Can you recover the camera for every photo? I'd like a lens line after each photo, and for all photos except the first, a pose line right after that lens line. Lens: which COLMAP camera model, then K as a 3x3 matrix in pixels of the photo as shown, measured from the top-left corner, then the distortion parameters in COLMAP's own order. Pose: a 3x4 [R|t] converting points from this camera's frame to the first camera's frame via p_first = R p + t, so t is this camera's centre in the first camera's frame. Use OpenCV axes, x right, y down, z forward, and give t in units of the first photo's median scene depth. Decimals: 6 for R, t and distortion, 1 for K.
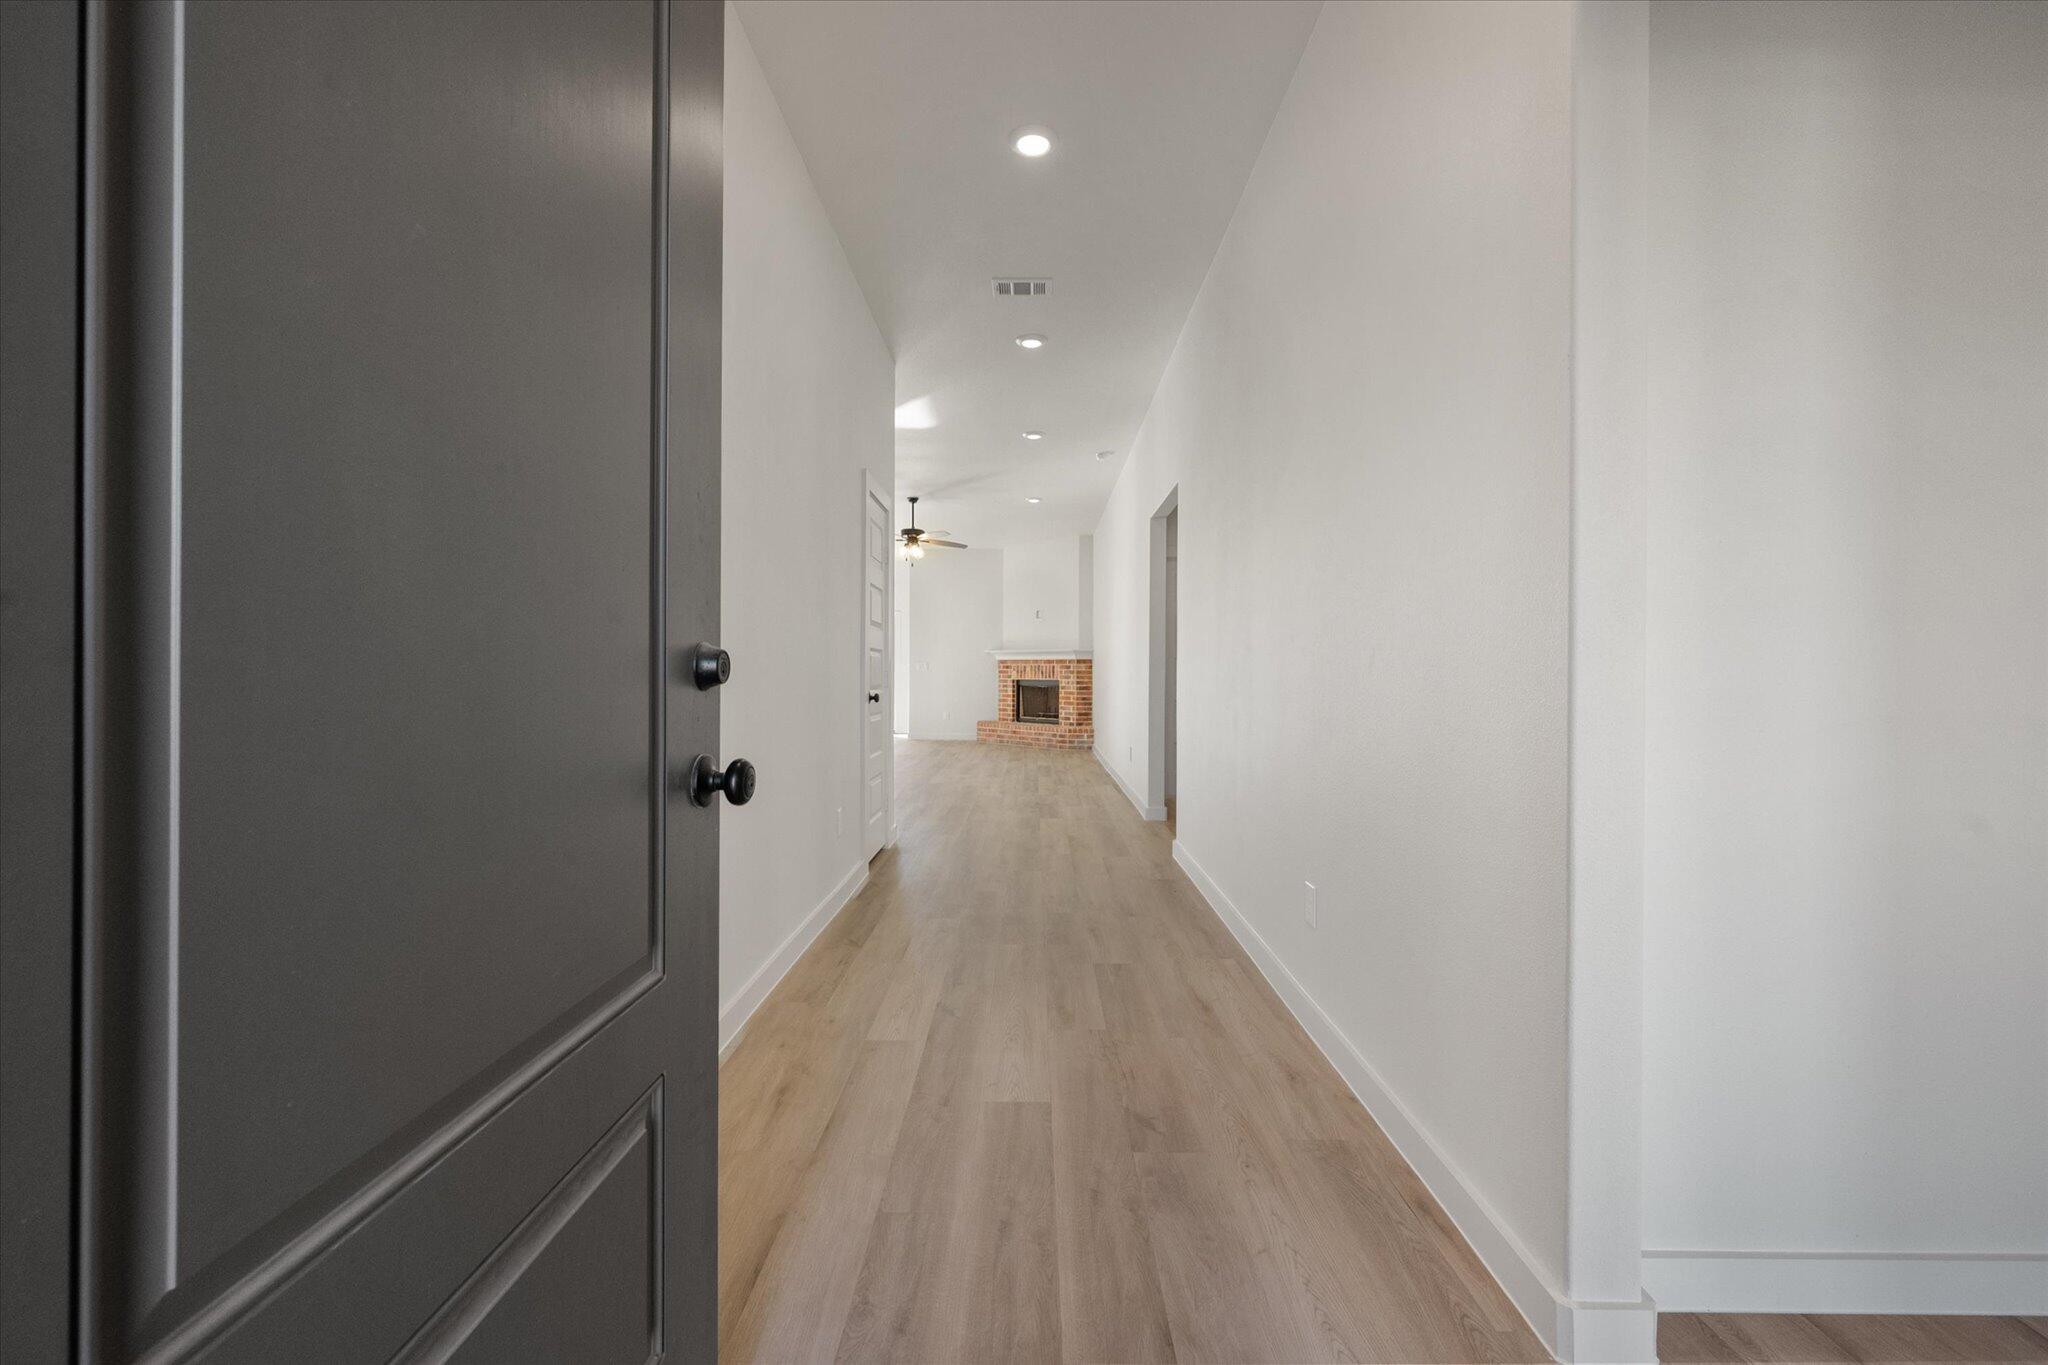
lens RADIAL K [[844.8, 0, 1018.6], [0, 844.8, 669.1], [0, 0, 1]] dist [-0.000508, -0.000039]
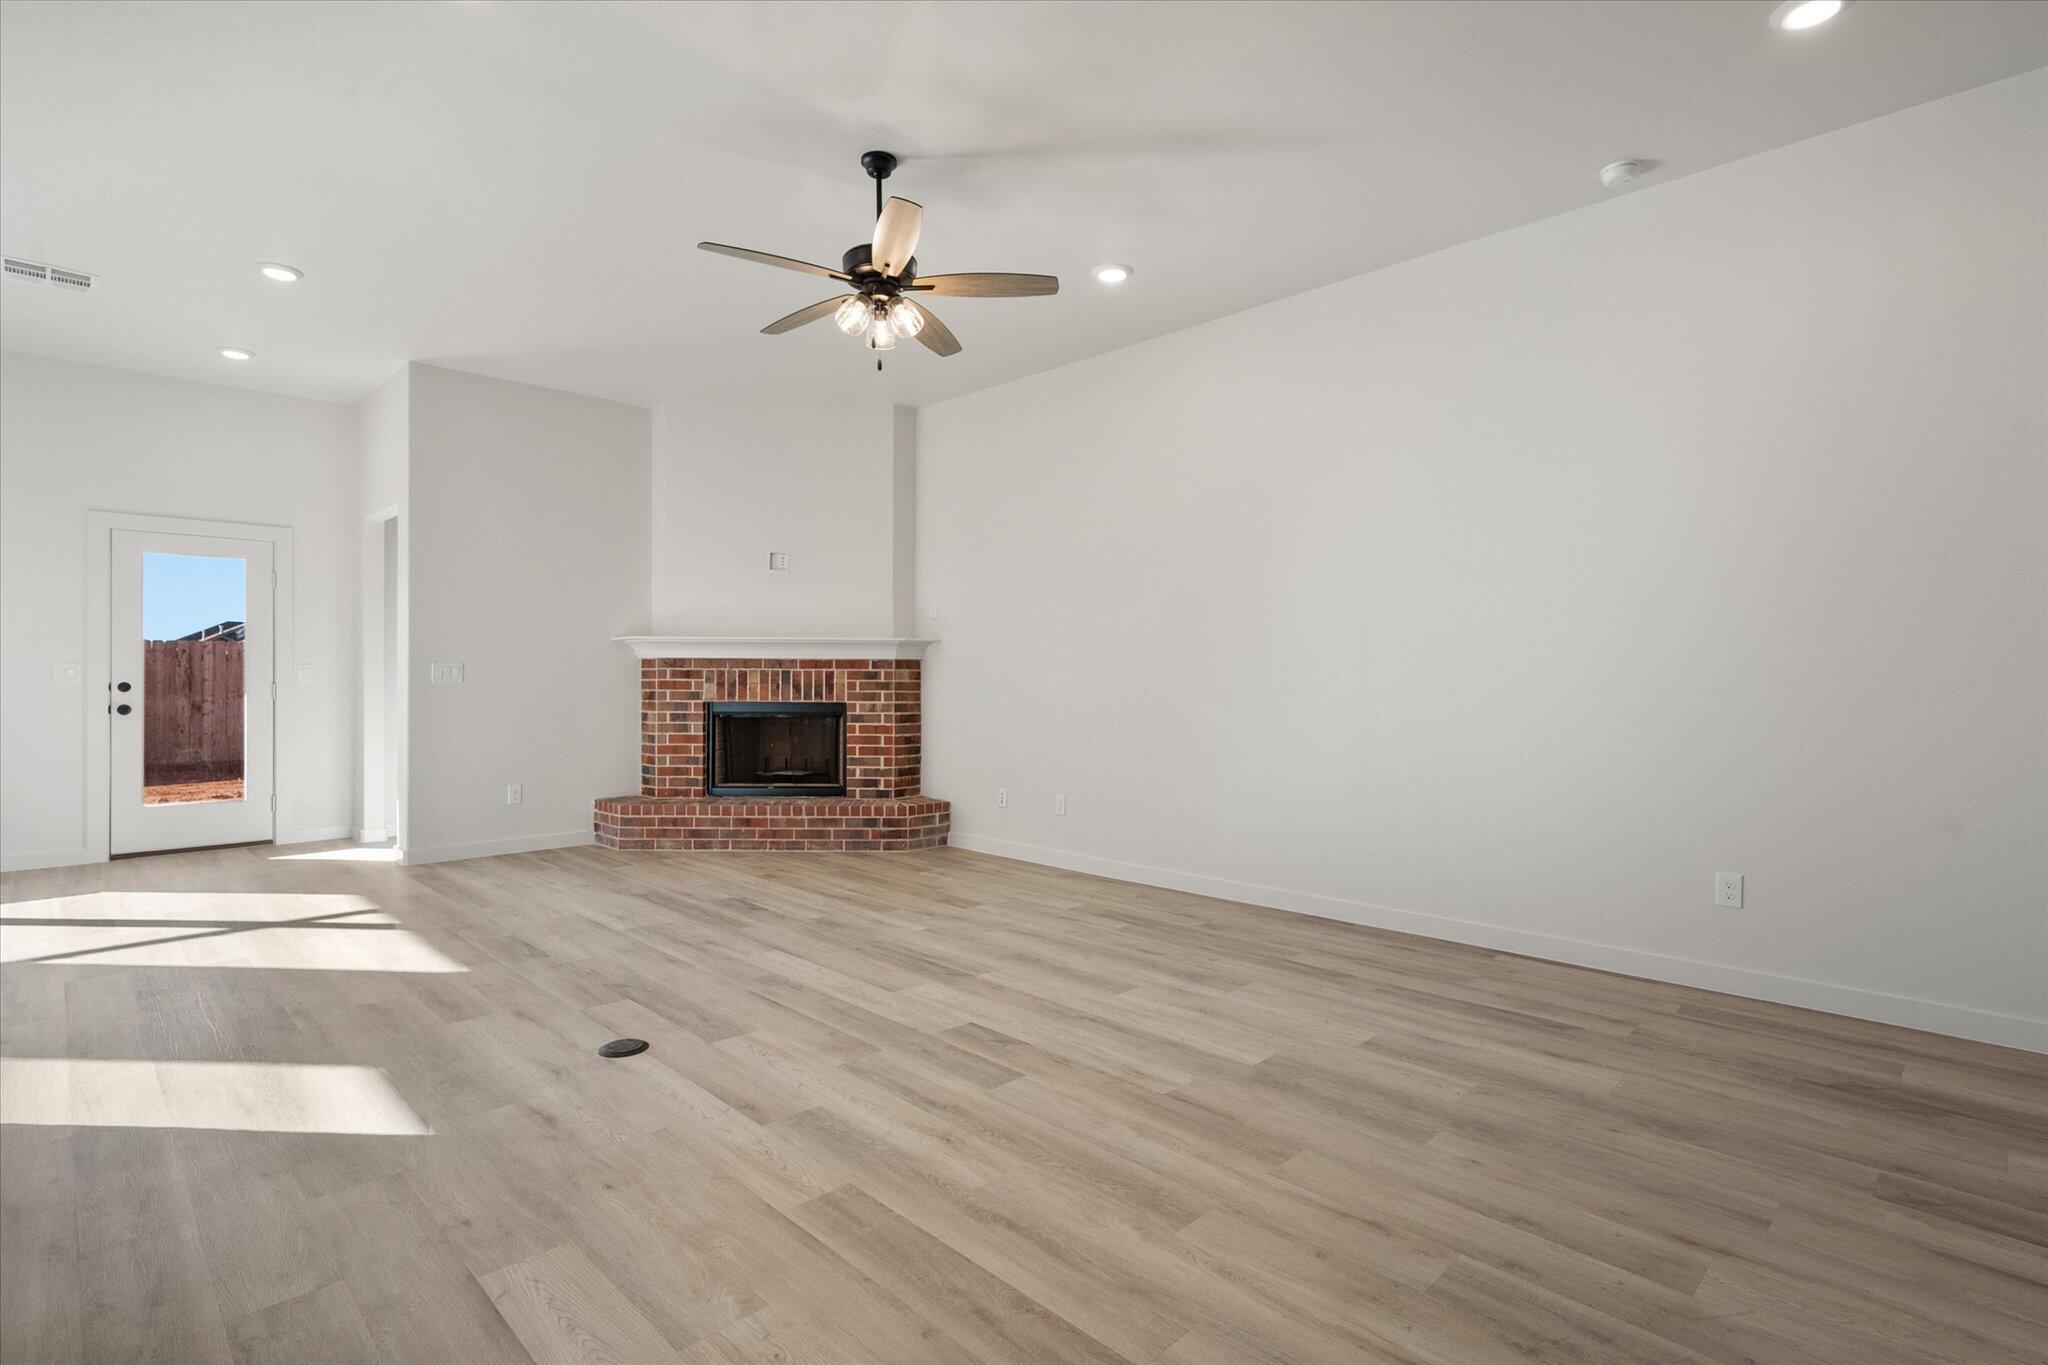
lens RADIAL K [[983.2, 0, 1016.5], [0, 983.2, 676.5], [0, 0, 1]] dist [0.000497, 0.000250]
pose [[0.697372, -0.000417, 0.716709, -0.281480], [-0.003435, 0.999986, 0.003924, -0.004068], [-0.716701, -0.005198, 0.697361, 0.550754]]
